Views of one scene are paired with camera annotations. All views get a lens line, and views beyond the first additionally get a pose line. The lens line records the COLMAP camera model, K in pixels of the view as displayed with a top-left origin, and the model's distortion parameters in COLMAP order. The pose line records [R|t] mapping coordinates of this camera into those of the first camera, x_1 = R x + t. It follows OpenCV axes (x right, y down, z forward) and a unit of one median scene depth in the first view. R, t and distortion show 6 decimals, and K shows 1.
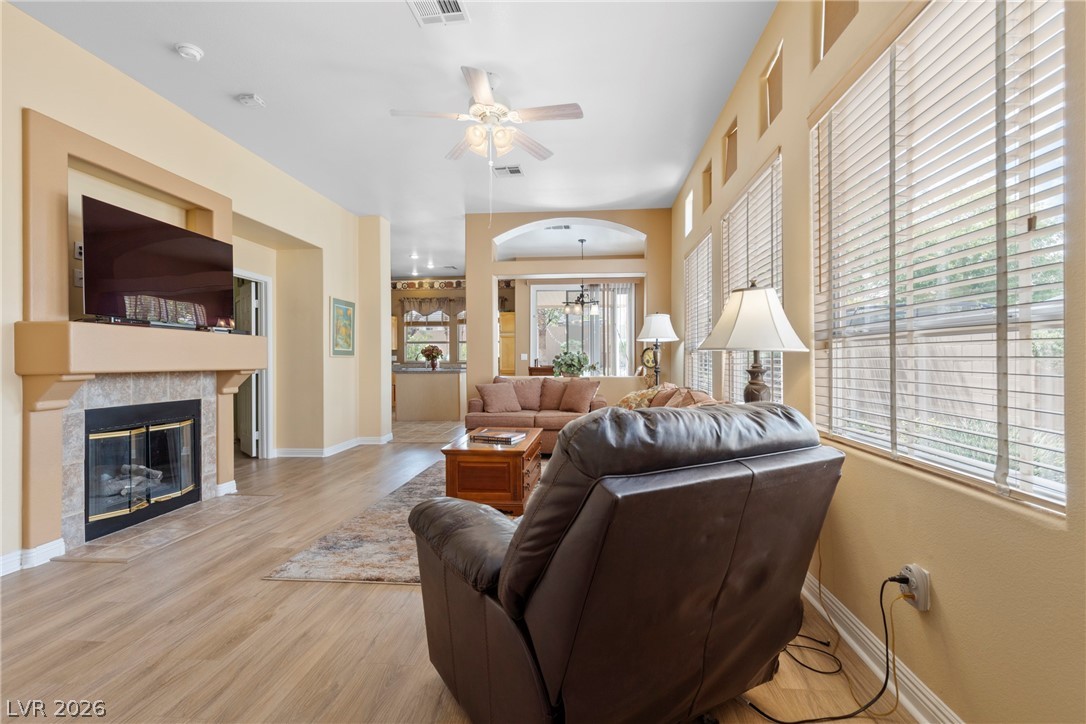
lens RADIAL K [[494.3, 0, 564.4], [0, 494.3, 354.9], [0, 0, 1]] dist [0.002122, -0.001313]
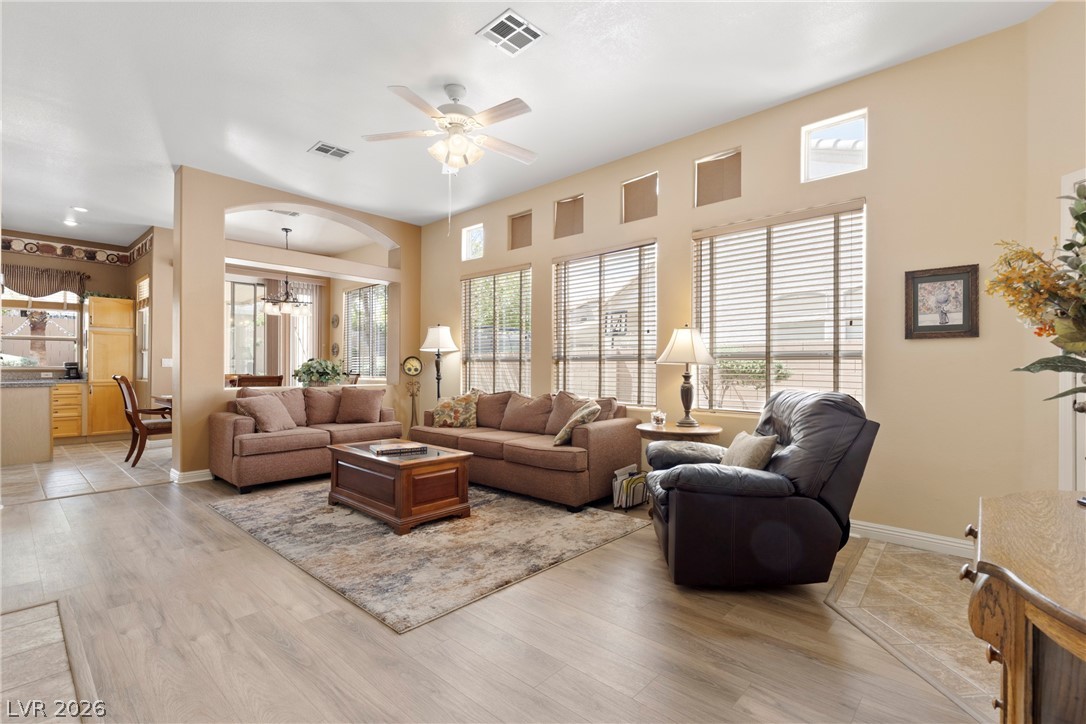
lens RADIAL K [[494.3, 0, 553.1], [0, 494.3, 361.0], [0, 0, 1]] dist [0.002122, -0.001313]
pose [[0.616014, 0.010034, 0.787671, -0.505272], [-0.011131, 0.999930, -0.004032, -0.003079], [-0.787657, -0.006284, 0.616083, 0.128451]]
